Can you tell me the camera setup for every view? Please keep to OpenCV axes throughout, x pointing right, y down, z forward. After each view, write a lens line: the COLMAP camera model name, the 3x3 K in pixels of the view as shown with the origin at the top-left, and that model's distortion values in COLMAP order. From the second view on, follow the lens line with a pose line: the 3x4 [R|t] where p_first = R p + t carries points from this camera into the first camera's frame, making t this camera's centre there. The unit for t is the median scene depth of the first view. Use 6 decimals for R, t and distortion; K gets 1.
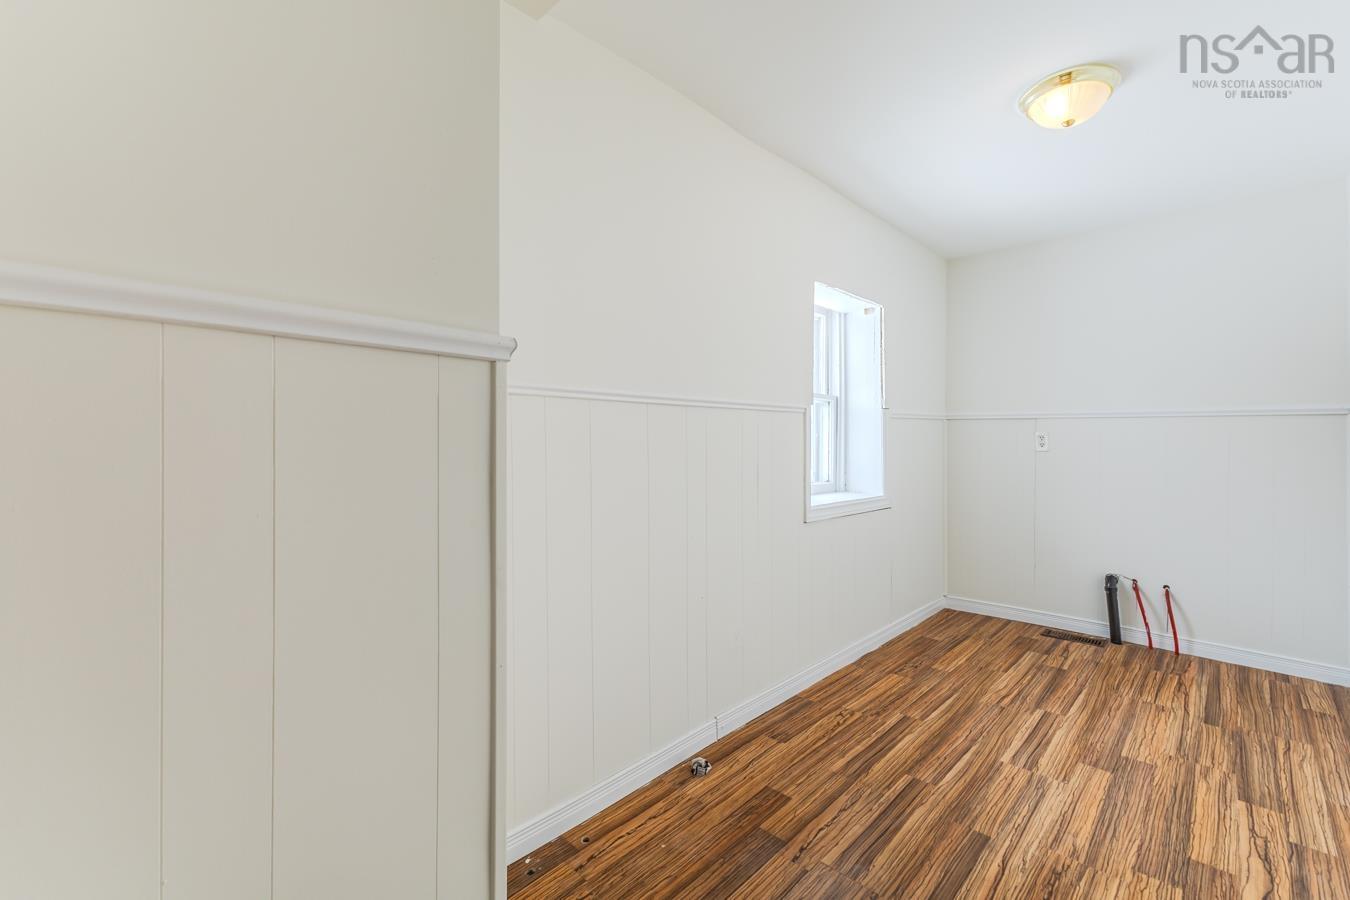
lens RADIAL K [[584.2, 0, 671.0], [0, 584.2, 442.7], [0, 0, 1]] dist [0.002552, -0.000211]
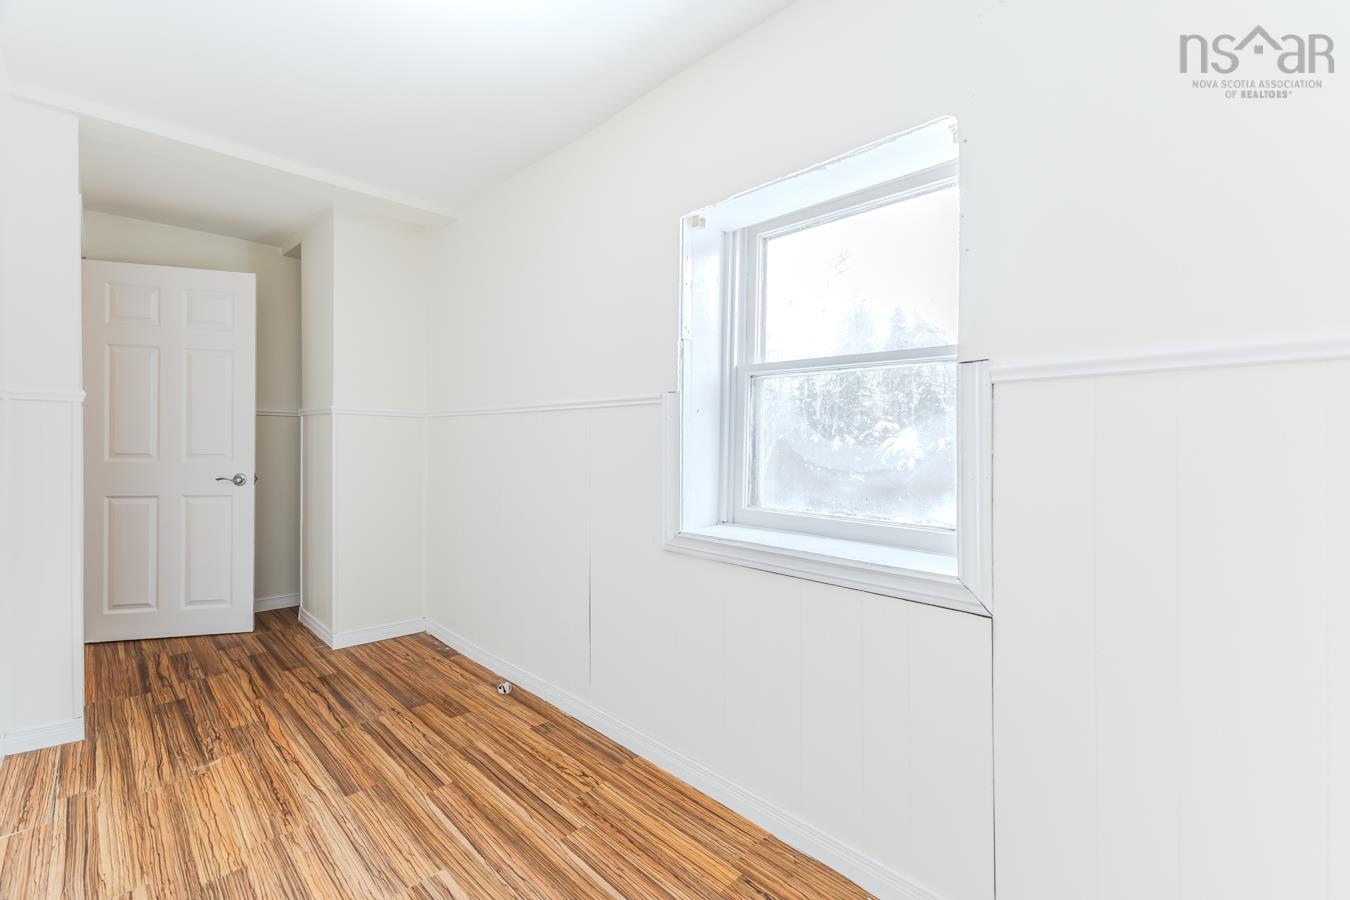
lens RADIAL K [[584.2, 0, 671.2], [0, 584.2, 443.2], [0, 0, 1]] dist [0.002552, -0.000211]
pose [[-0.012183, 0.006103, -0.999907, 1.565027], [-0.022088, 0.999736, 0.006371, -0.068094], [0.999682, 0.022163, -0.012045, 1.501357]]
